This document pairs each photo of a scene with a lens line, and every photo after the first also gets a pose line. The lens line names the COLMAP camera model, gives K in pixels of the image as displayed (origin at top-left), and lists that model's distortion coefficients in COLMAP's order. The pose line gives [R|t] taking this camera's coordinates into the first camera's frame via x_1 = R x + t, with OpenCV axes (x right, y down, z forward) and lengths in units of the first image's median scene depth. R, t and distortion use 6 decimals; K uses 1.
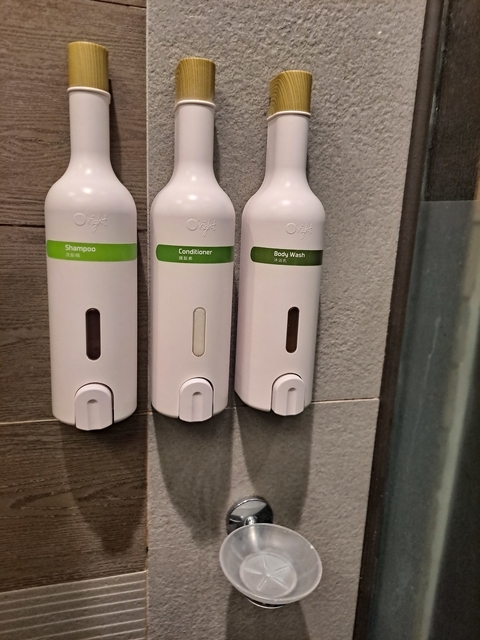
lens RADIAL K [[457.8, 0, 236.1], [0, 457.8, 322.2], [0, 0, 1]] dist [0.083334, -0.089975]
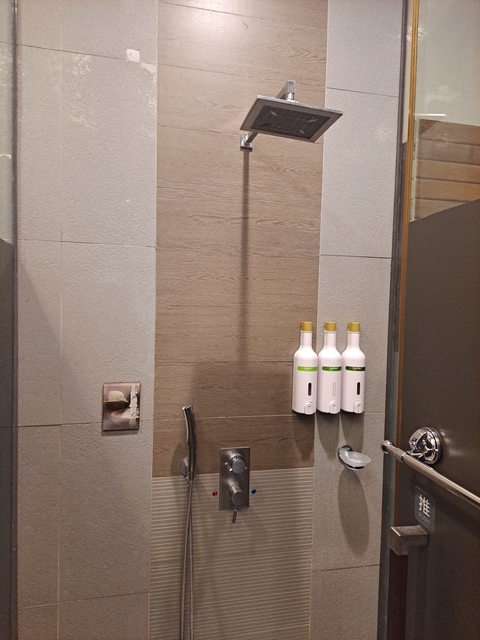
lens RADIAL K [[457.8, 0, 236.1], [0, 457.8, 322.2], [0, 0, 1]] dist [0.083334, -0.089975]
pose [[0.999514, -0.016503, -0.026432, -0.714316], [0.011559, 0.984091, -0.177290, 0.130388], [0.028938, 0.176898, 0.983804, -2.619366]]
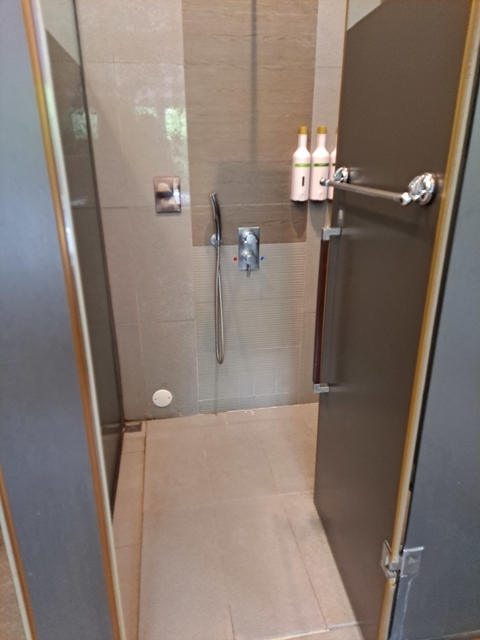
lens RADIAL K [[460.5, 0, 237.0], [0, 460.5, 331.5], [0, 0, 1]] dist [0.106241, -0.124019]
pose [[0.993857, -0.004458, -0.110585, -0.414058], [0.021771, 0.987541, 0.155848, 0.770106], [0.108513, -0.157298, 0.981571, -4.074022]]
